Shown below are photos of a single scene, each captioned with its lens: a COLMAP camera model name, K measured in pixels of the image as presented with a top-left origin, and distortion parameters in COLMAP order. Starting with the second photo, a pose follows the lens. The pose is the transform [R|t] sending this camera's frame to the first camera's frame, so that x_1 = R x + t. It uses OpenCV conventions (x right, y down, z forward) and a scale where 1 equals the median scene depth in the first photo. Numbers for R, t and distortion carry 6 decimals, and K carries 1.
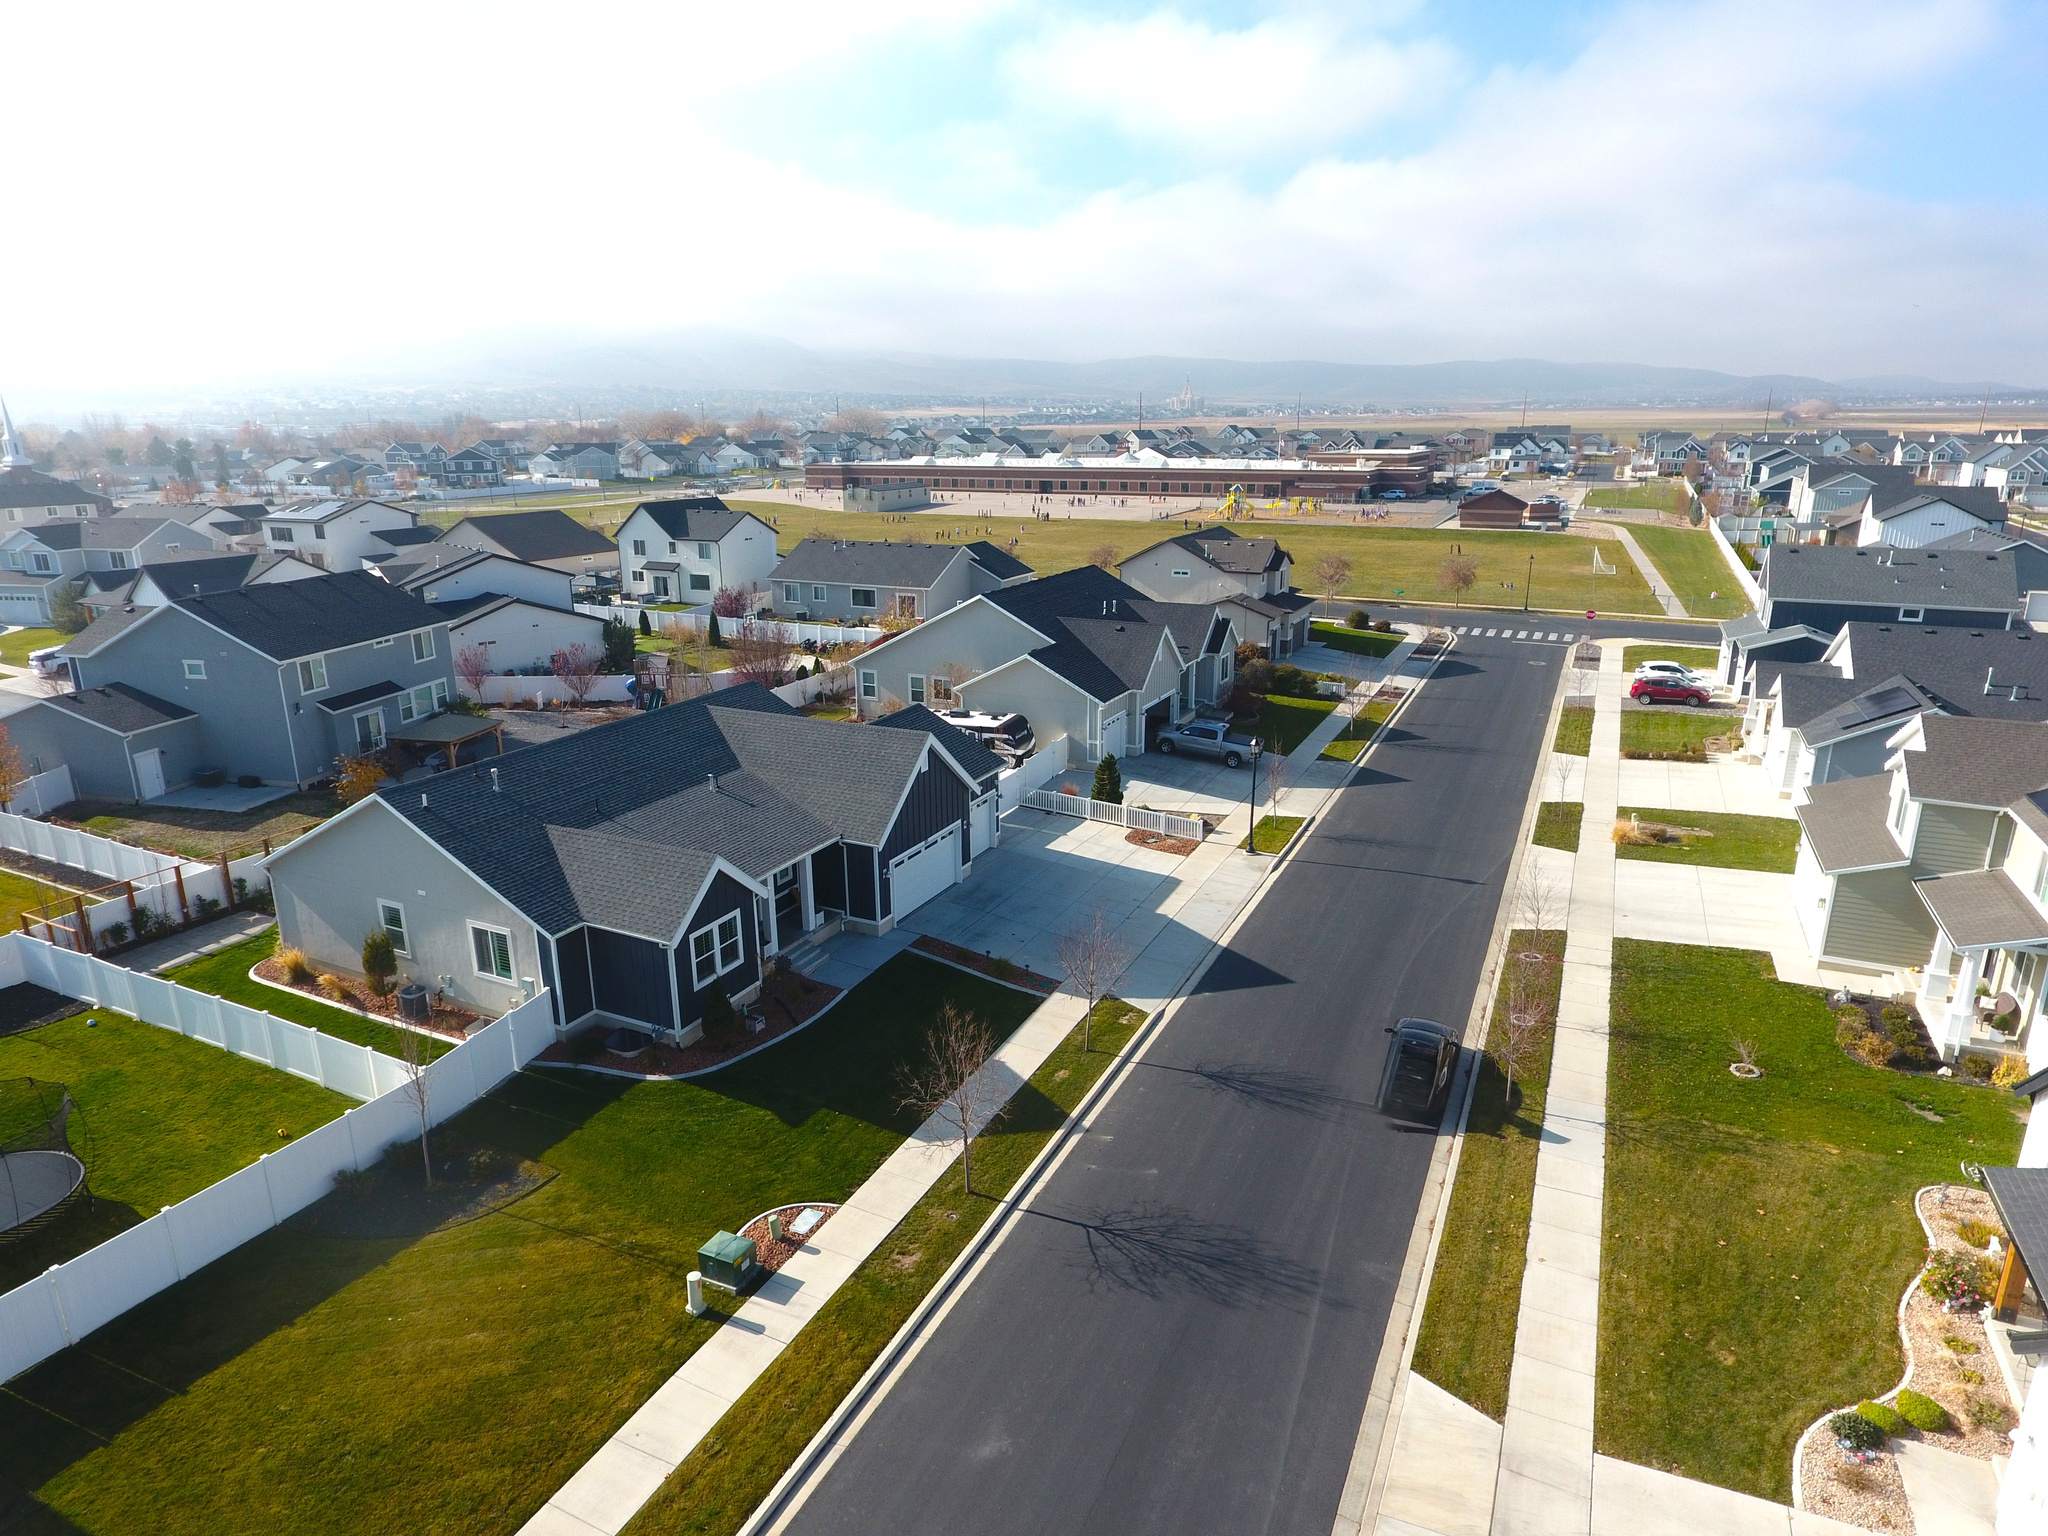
lens RADIAL K [[1213.2, 0, 1022.9], [0, 1213.2, 757.9], [0, 0, 1]] dist [-0.004645, 0.001940]
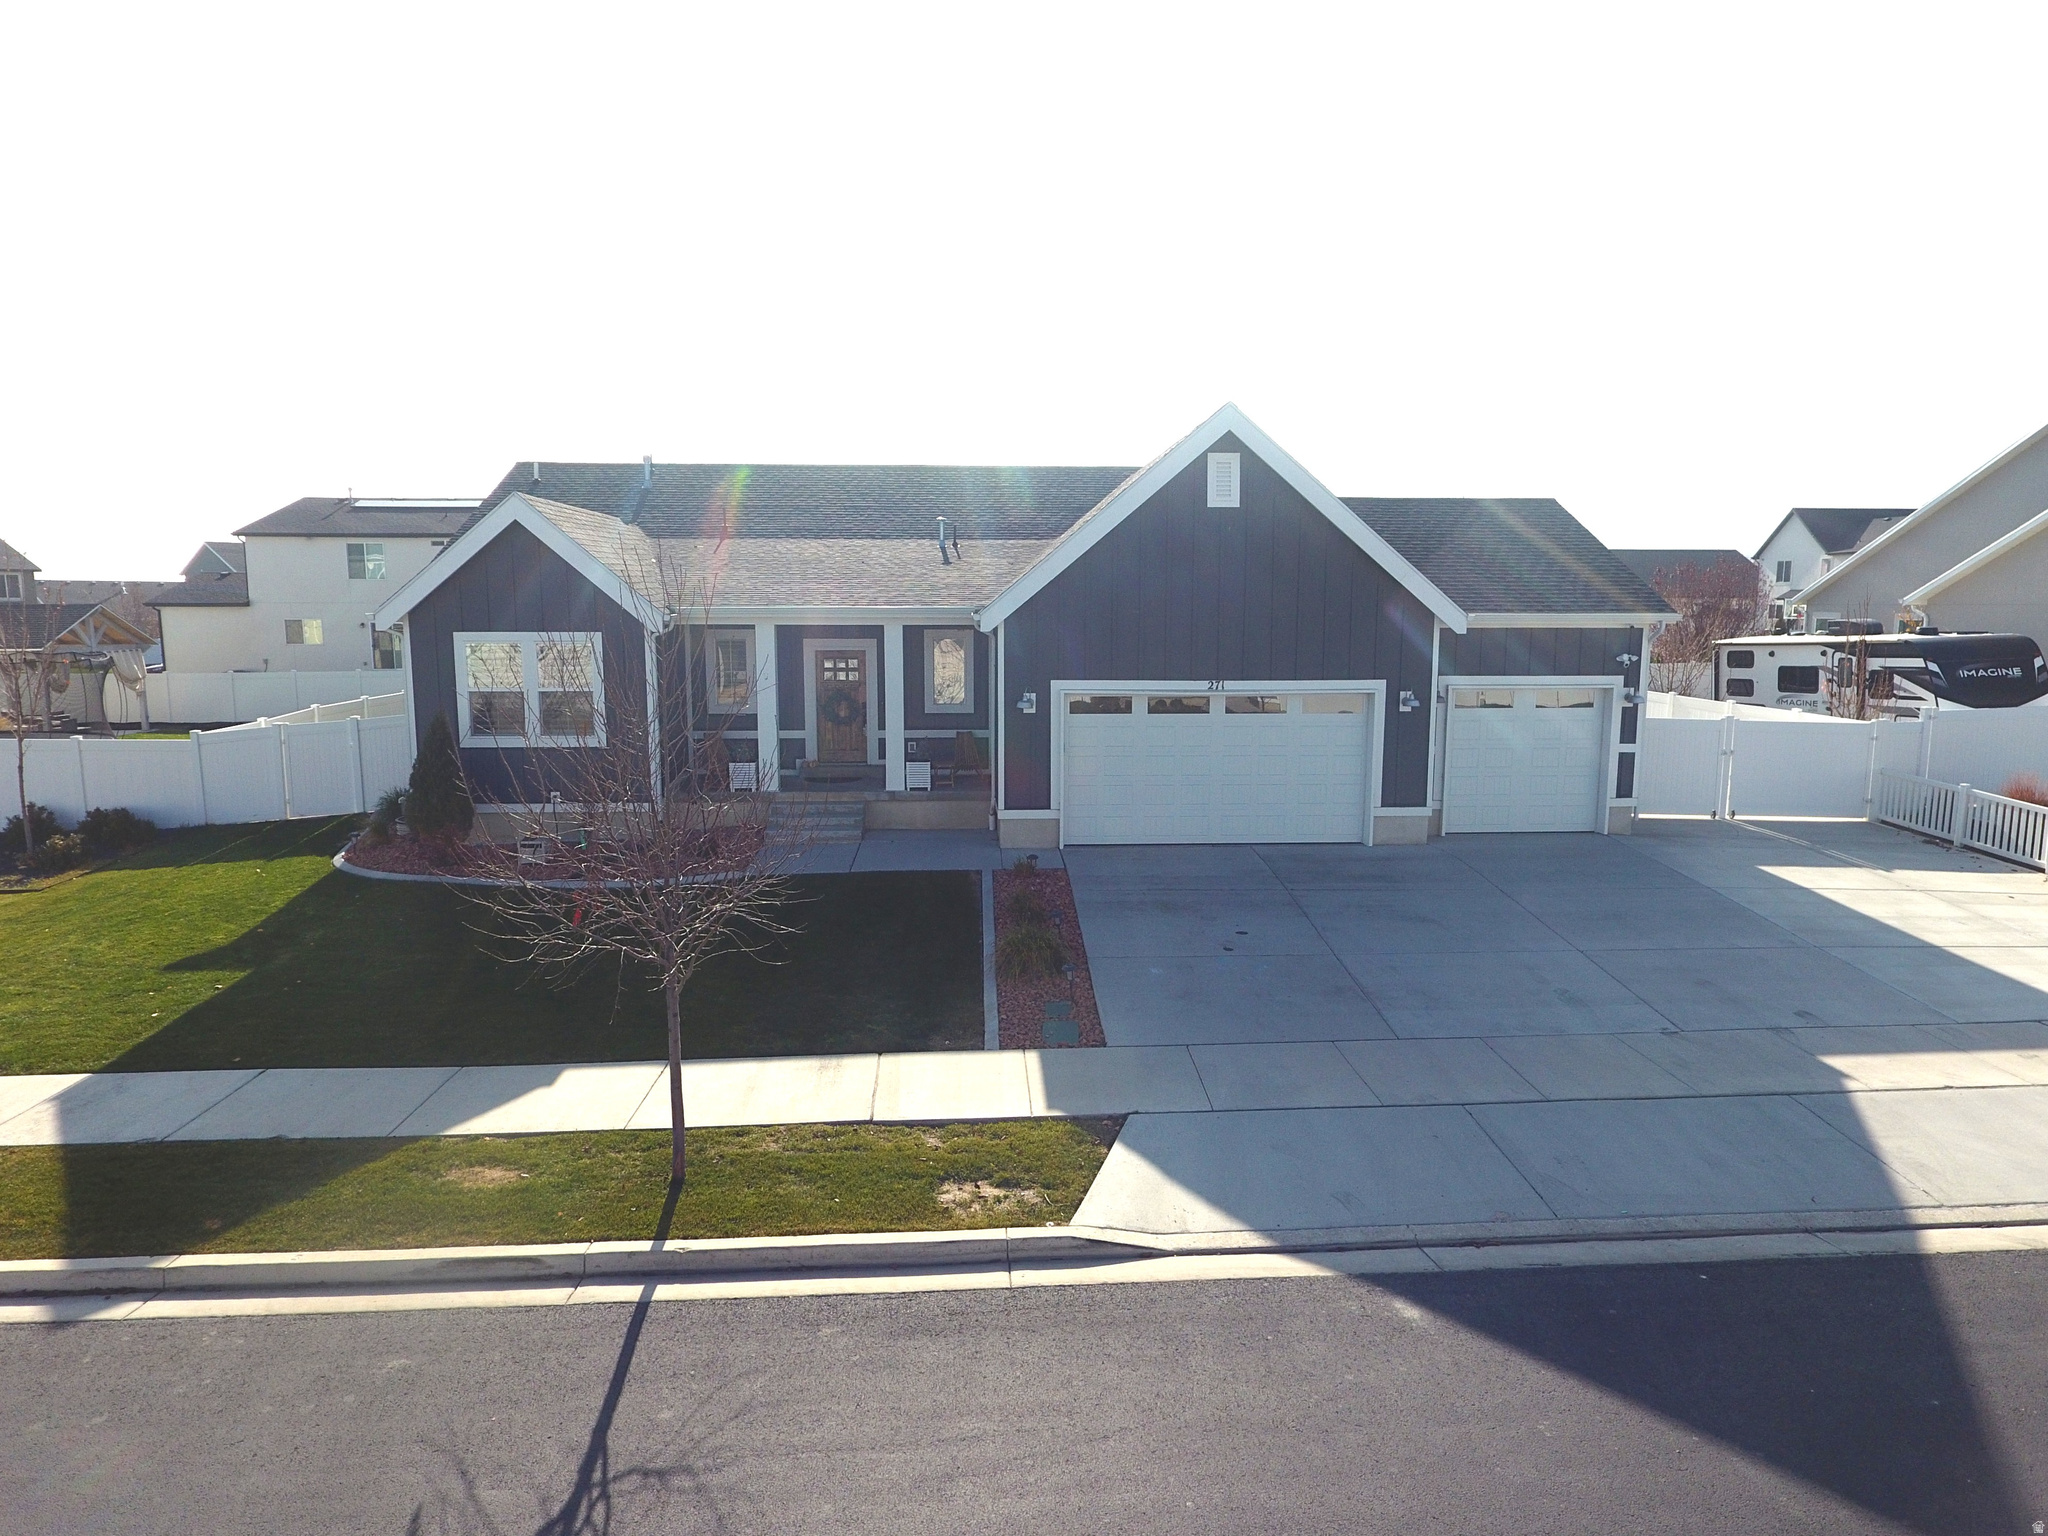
lens RADIAL K [[1213.2, 0, 1020.8], [0, 1213.2, 755.3], [0, 0, 1]] dist [-0.004645, 0.001940]
pose [[0.483719, 0.113245, -0.867866, 0.285086], [-0.238196, 0.971198, -0.006034, 0.125794], [0.842187, 0.209641, 0.496762, 0.844246]]
